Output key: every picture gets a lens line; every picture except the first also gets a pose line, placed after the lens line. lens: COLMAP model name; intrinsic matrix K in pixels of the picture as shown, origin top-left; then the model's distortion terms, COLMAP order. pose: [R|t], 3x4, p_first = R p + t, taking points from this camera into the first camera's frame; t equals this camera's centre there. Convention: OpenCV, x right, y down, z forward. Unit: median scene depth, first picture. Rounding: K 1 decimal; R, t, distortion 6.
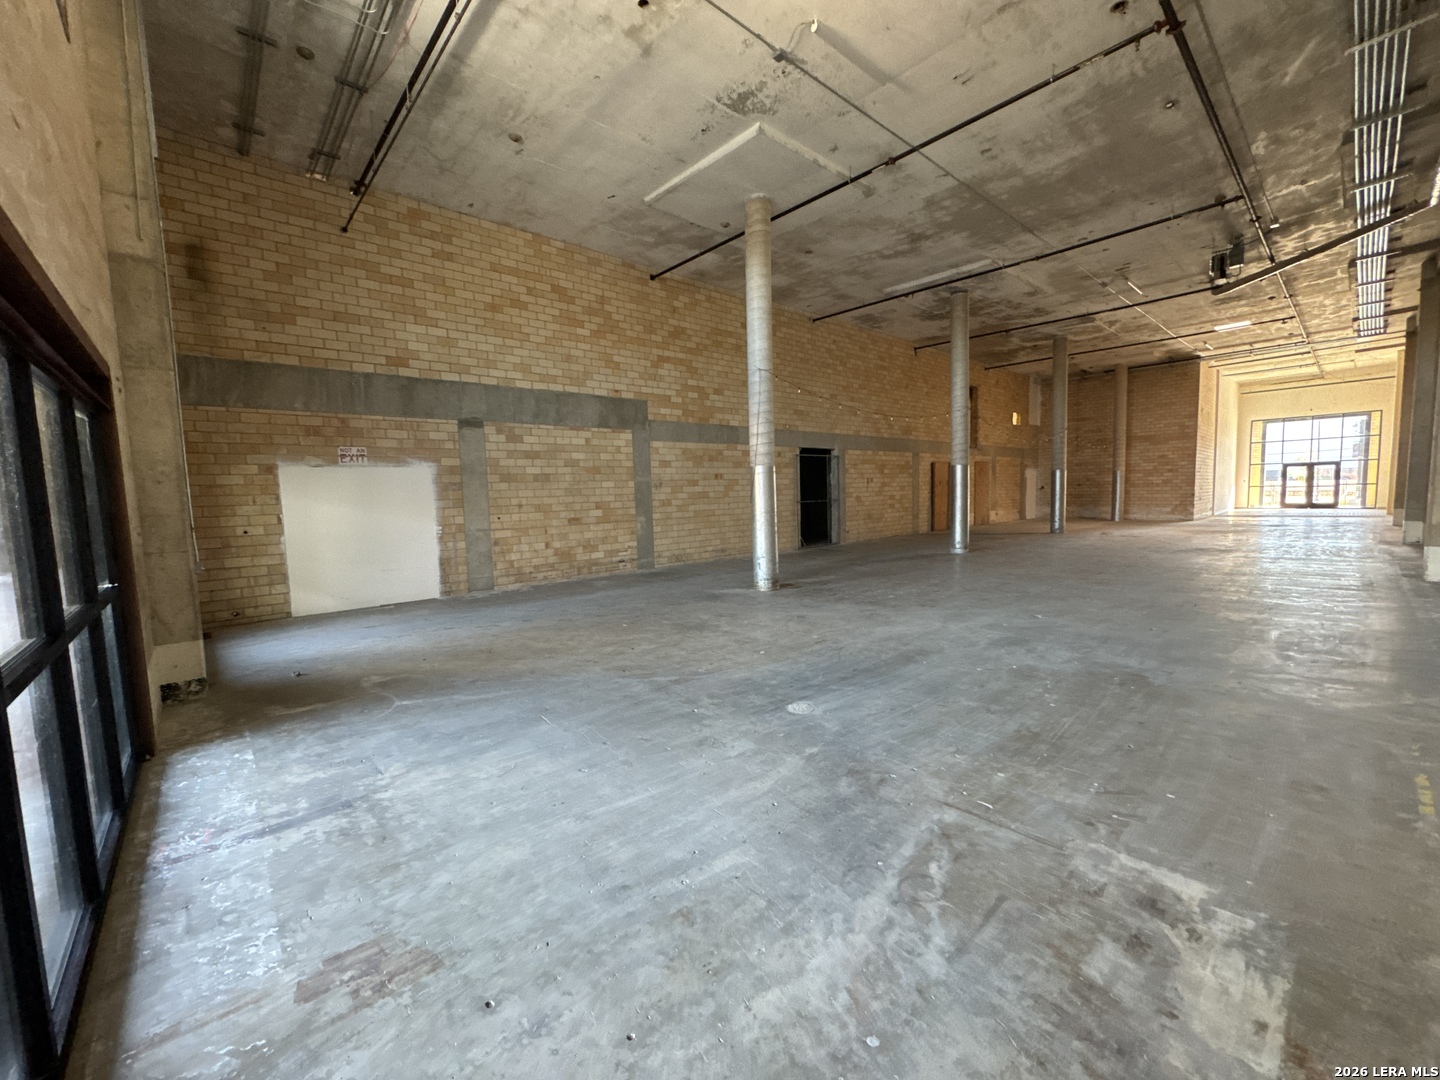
lens RADIAL K [[579.3, 0, 719.2], [0, 579.3, 540.7], [0, 0, 1]] dist [-0.006977, 0.001289]
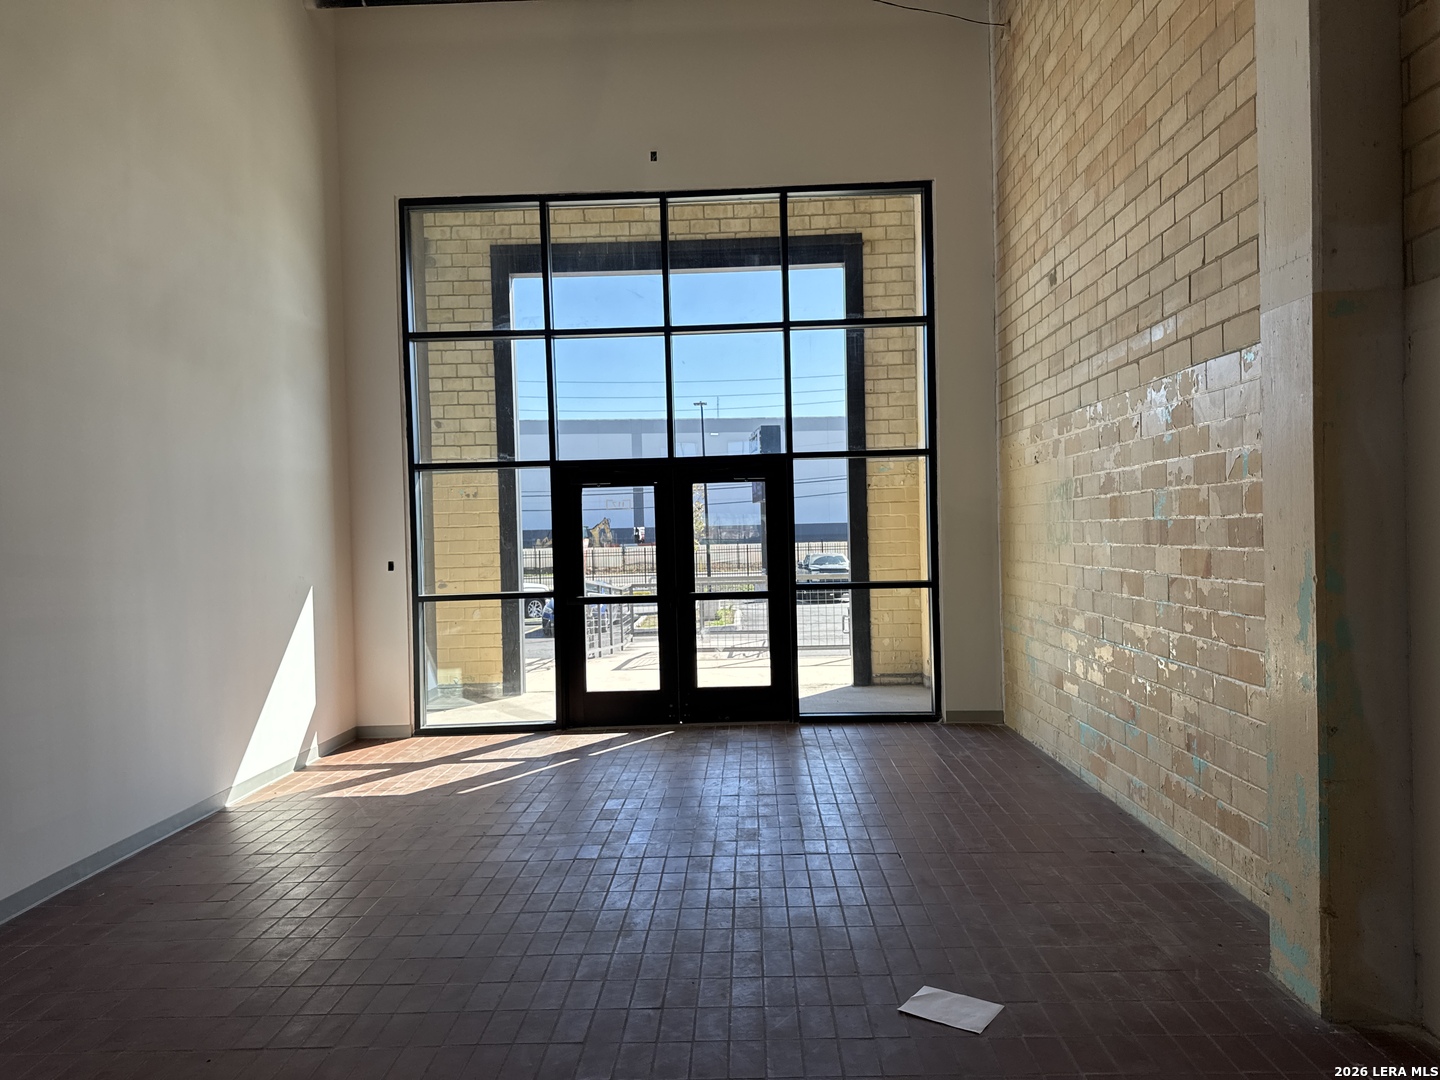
lens RADIAL K [[1019.3, 0, 724.1], [0, 1019.3, 548.8], [0, 0, 1]] dist [0.040926, -0.047300]
pose [[0.683093, 0.002779, 0.730326, 3.472180], [0.065970, 0.995670, -0.065492, -0.376602], [-0.727346, 0.092917, 0.679952, 3.332408]]
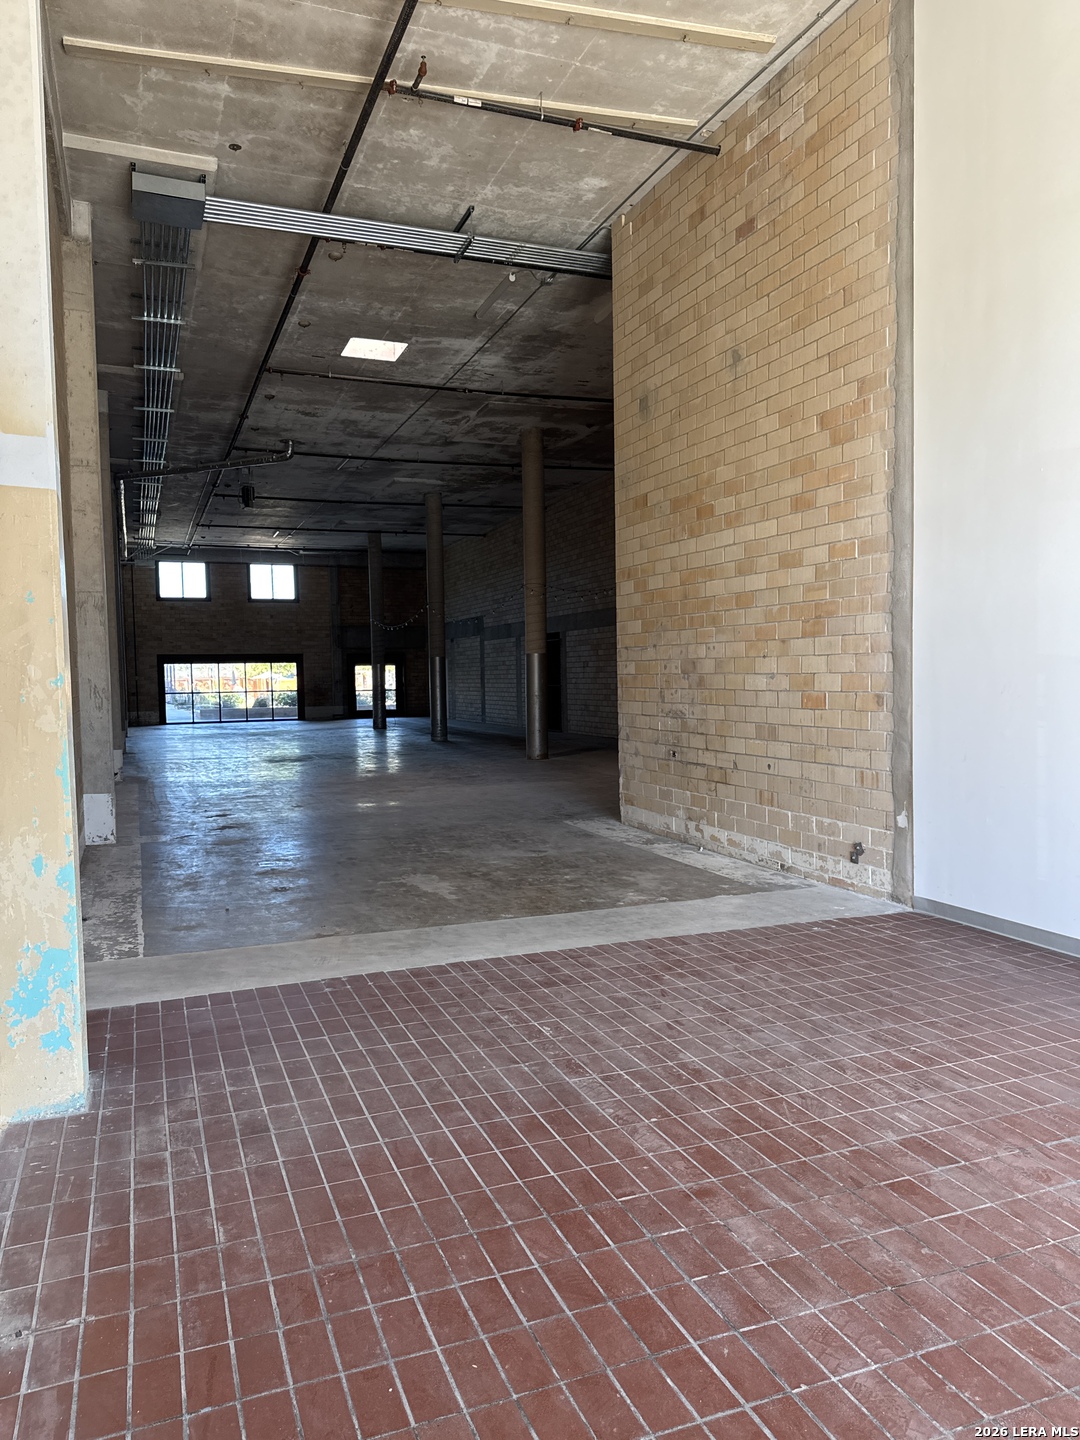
lens RADIAL K [[1019.3, 0, 538.7], [0, 1019.3, 725.7], [0, 0, 1]] dist [0.040926, -0.047300]
pose [[-0.349306, 0.082627, -0.933359, 4.522534], [-0.050138, 0.993029, 0.106673, -0.462561], [0.935667, 0.084058, -0.342728, 3.946136]]
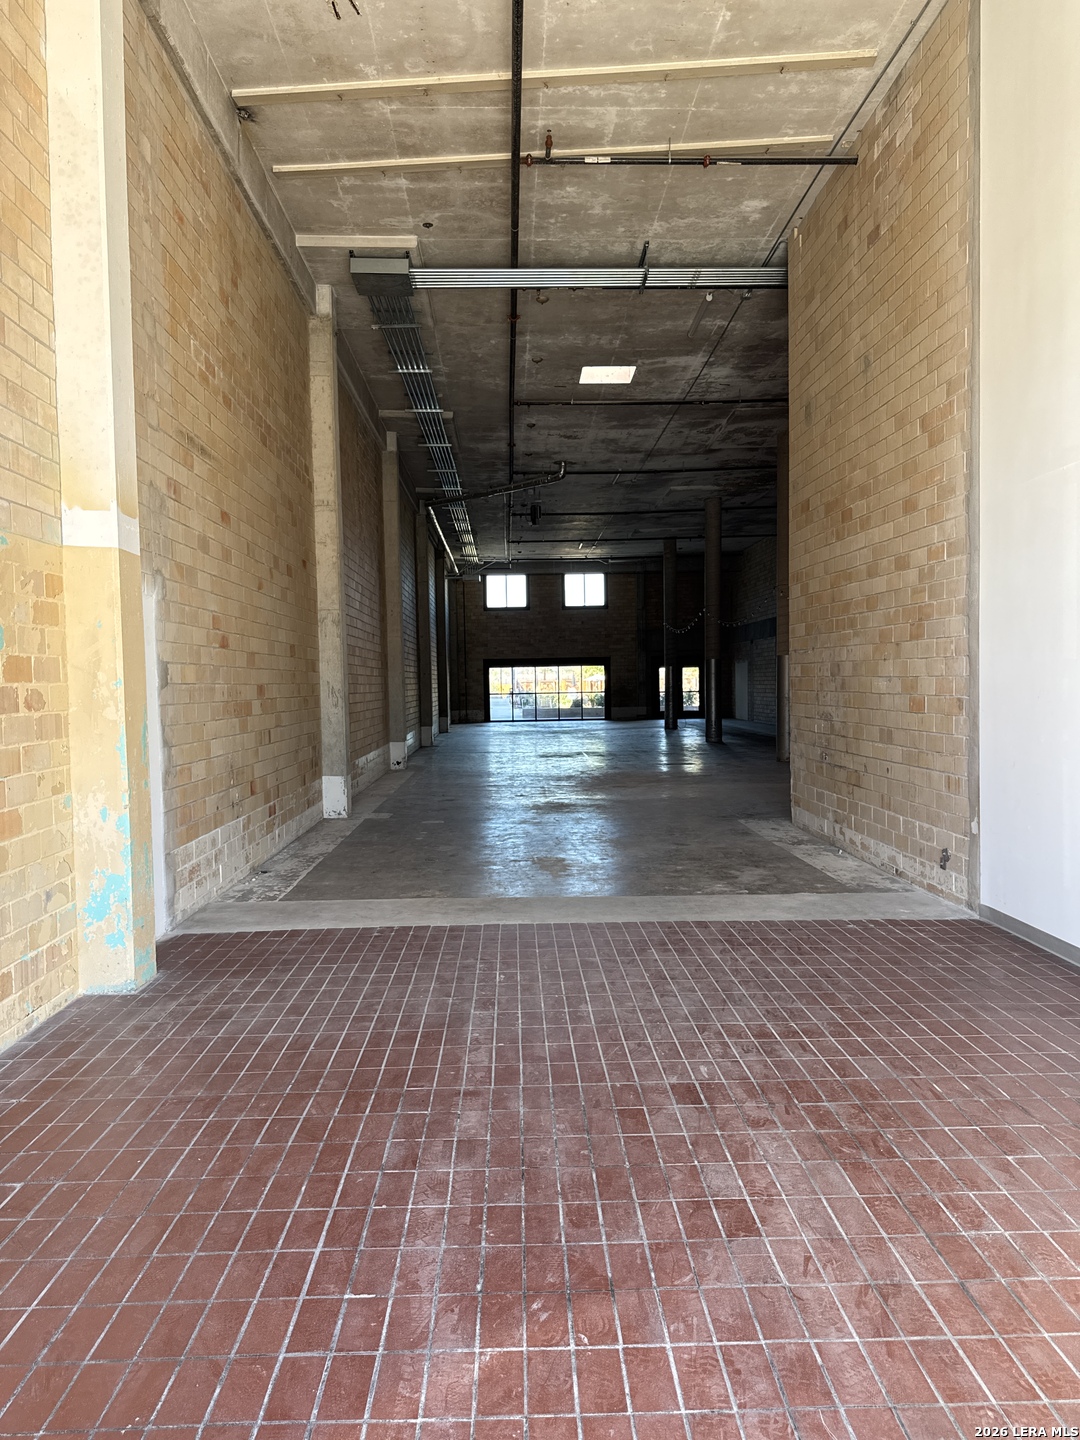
lens RADIAL K [[1019.3, 0, 540.5], [0, 1019.3, 724.6], [0, 0, 1]] dist [0.040926, -0.047300]
pose [[-0.643527, 0.071841, -0.762044, 4.481173], [-0.028360, 0.992664, 0.117533, -0.485064], [0.764898, 0.097247, -0.636769, 4.269366]]
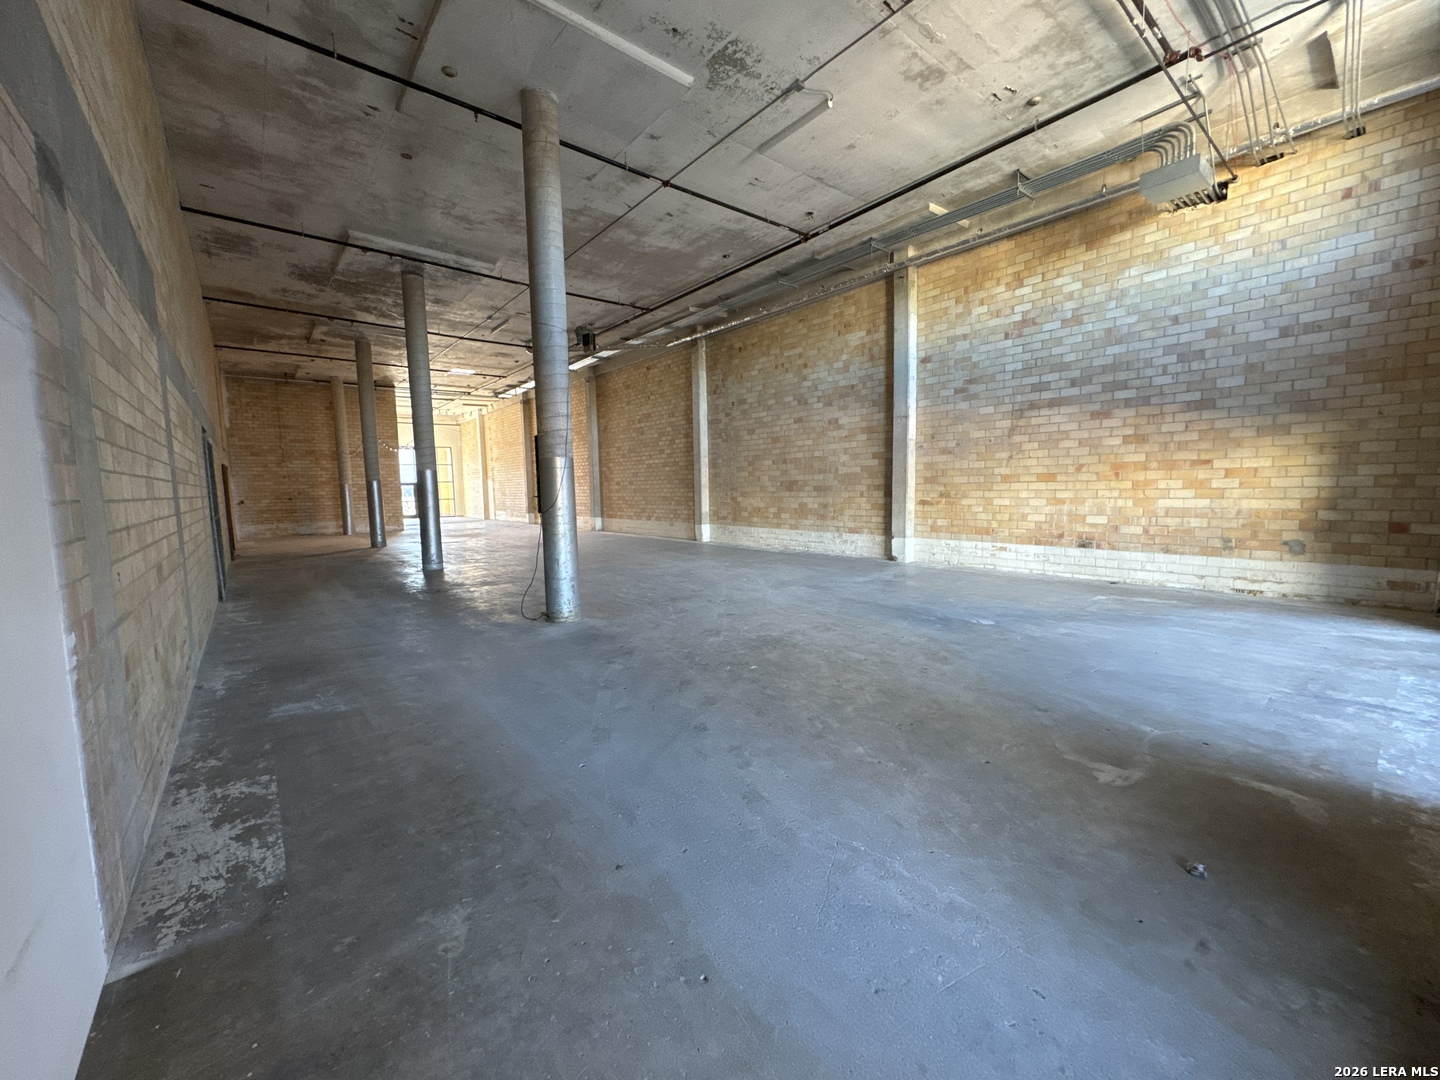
lens RADIAL K [[579.3, 0, 723.9], [0, 579.3, 540.4], [0, 0, 1]] dist [-0.006977, 0.001289]
pose [[0.041843, -0.065125, 0.996999, -1.016589], [0.103441, 0.992793, 0.060509, -0.068002], [-0.993755, 0.100599, 0.048278, 1.144368]]
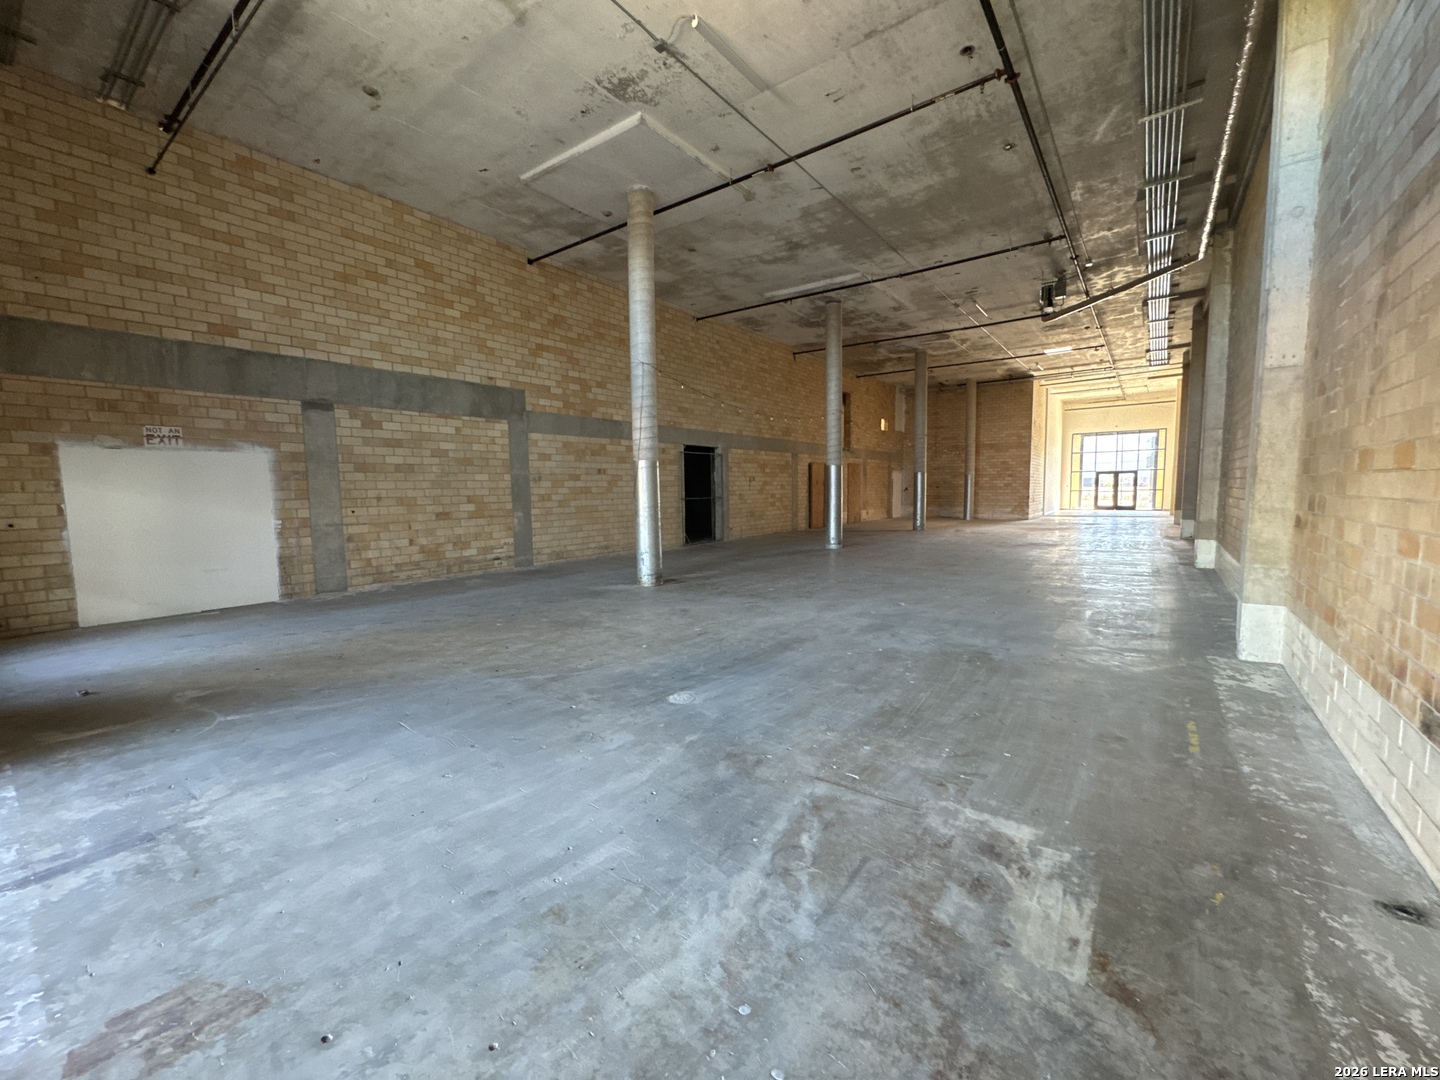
lens RADIAL K [[579.3, 0, 720.7], [0, 579.3, 541.1], [0, 0, 1]] dist [-0.006977, 0.001289]
pose [[0.980495, -0.003379, 0.196517, 0.007899], [0.003075, 0.999994, 0.001854, 0.011063], [-0.196522, -0.001213, 0.980499, 0.003257]]
